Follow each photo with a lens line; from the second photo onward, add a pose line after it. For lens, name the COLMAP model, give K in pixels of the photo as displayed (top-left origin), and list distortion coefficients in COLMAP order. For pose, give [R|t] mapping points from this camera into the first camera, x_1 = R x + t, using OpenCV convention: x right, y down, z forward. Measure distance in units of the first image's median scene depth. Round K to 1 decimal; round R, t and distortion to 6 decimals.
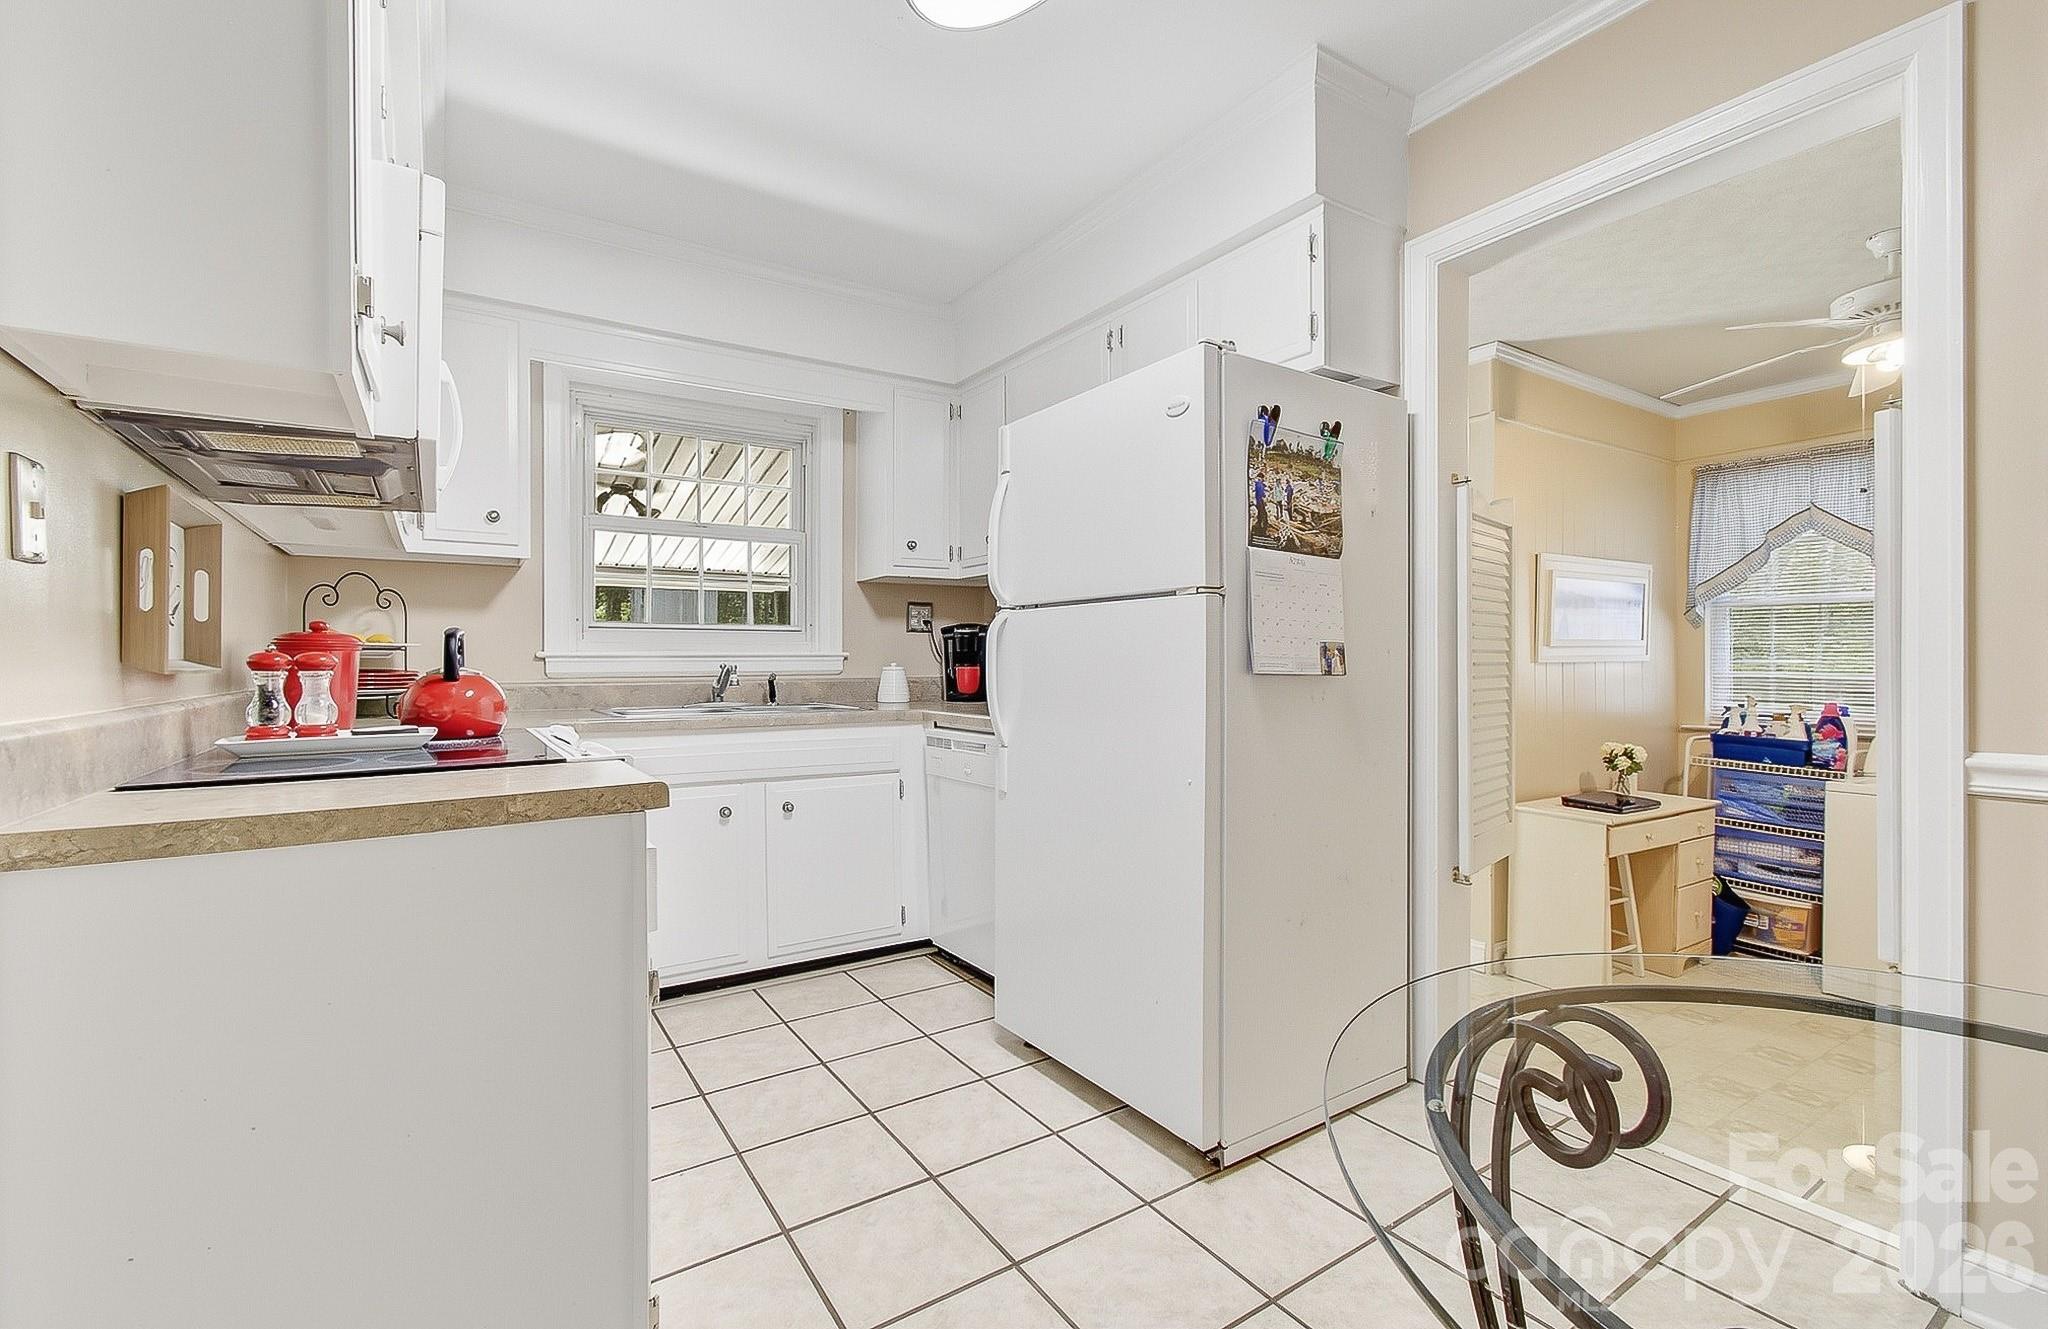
lens RADIAL K [[908.8, 0, 1019.6], [0, 908.8, 668.1], [0, 0, 1]] dist [-0.015107, 0.013040]
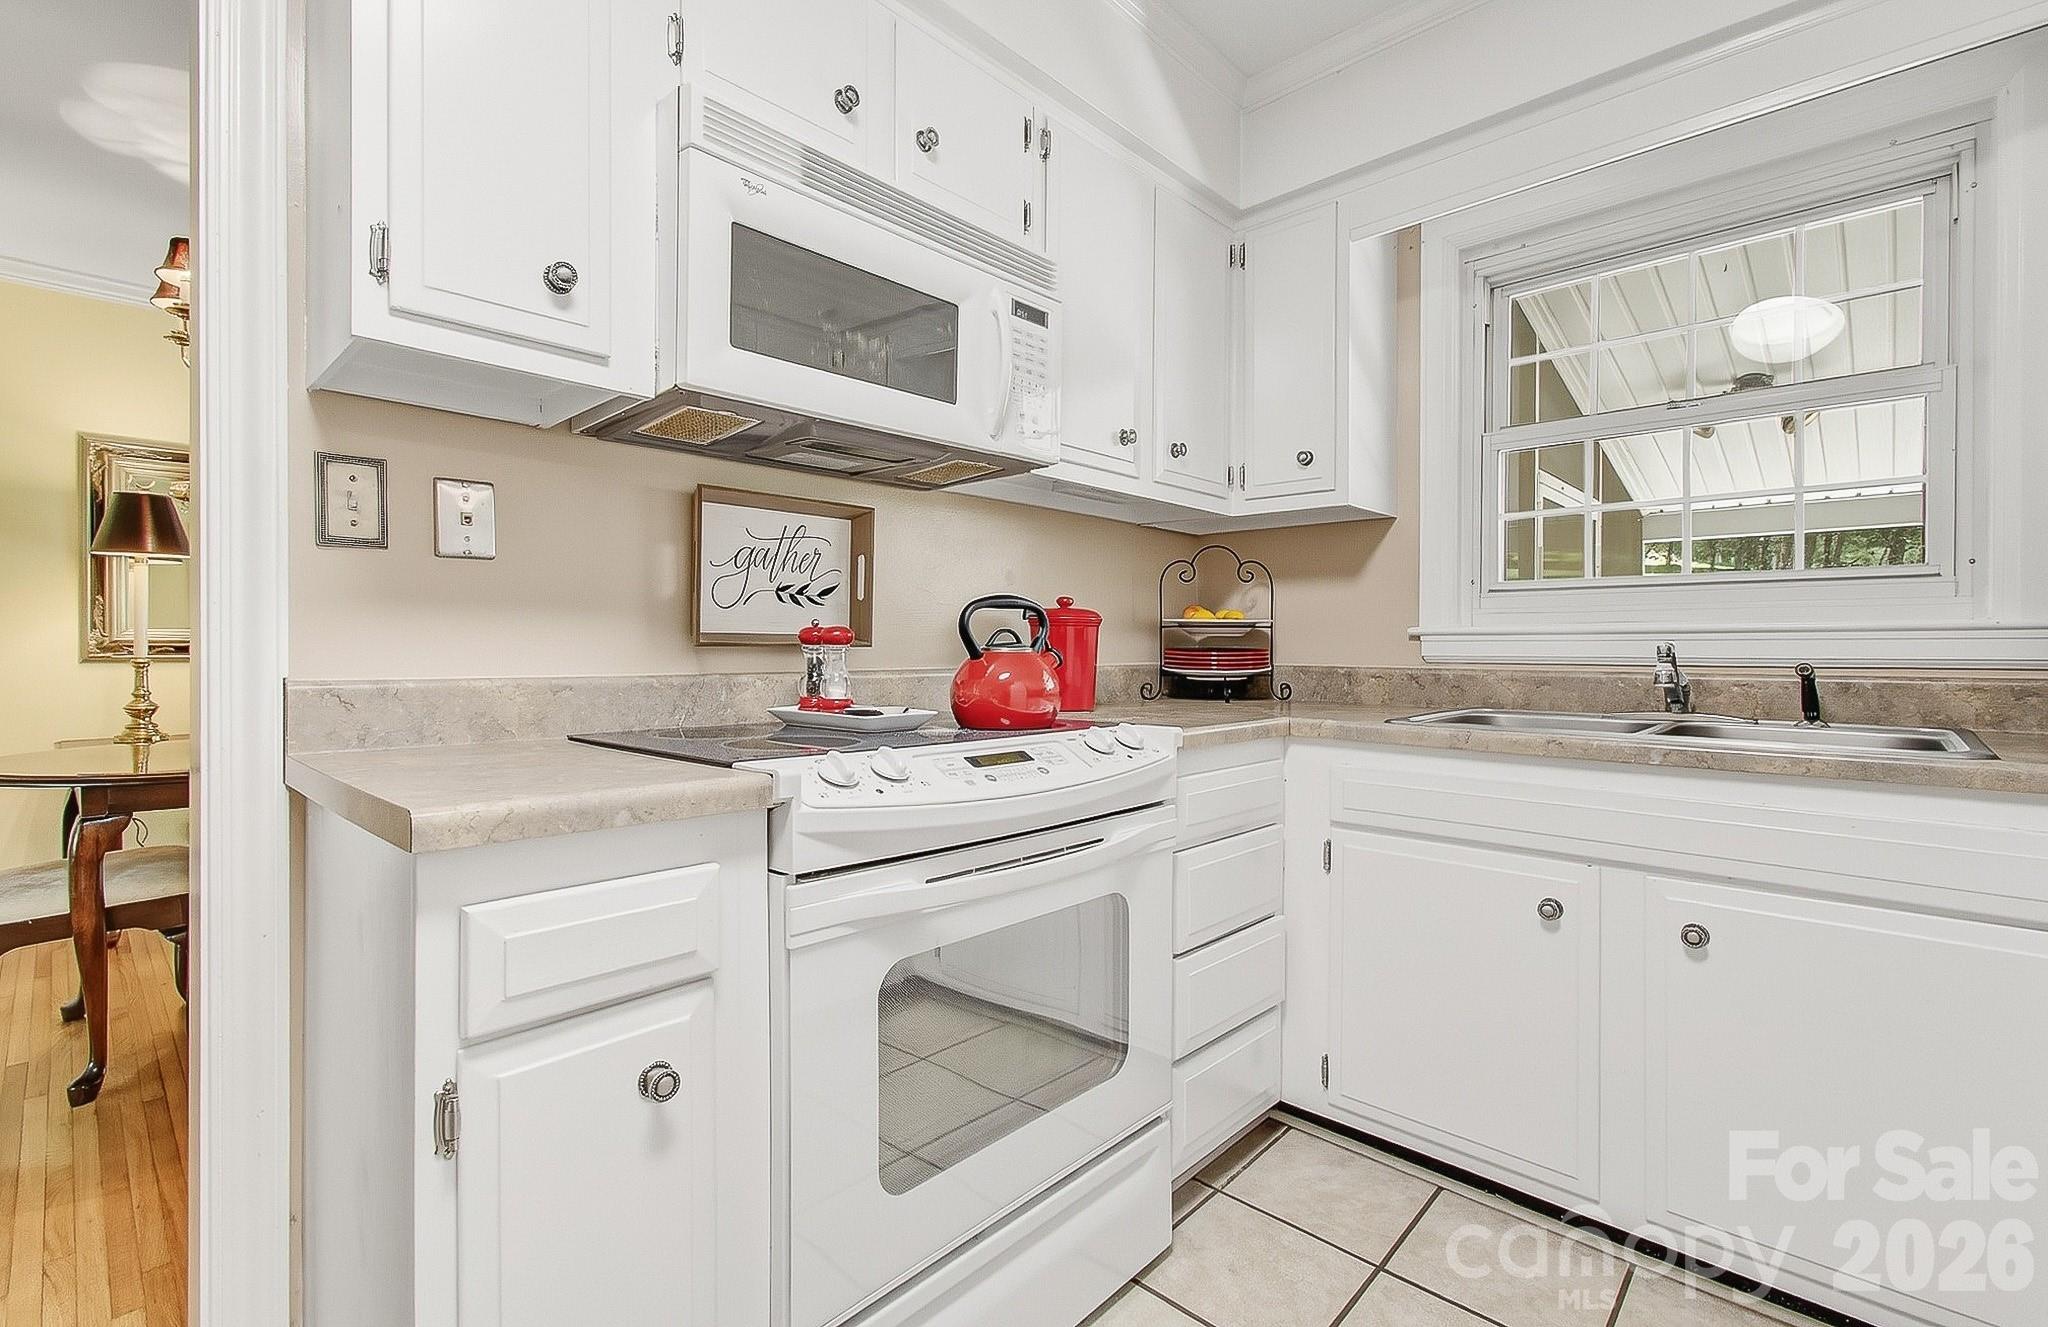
lens RADIAL K [[896.2, 0, 1024.8], [0, 896.2, 661.4], [0, 0, 1]] dist [-0.010171, 0.000420]
pose [[0.221584, 0.017341, -0.974987, 0.126716], [-0.009737, 0.999831, 0.015570, 0.001881], [0.975093, 0.006044, 0.221716, 0.535603]]
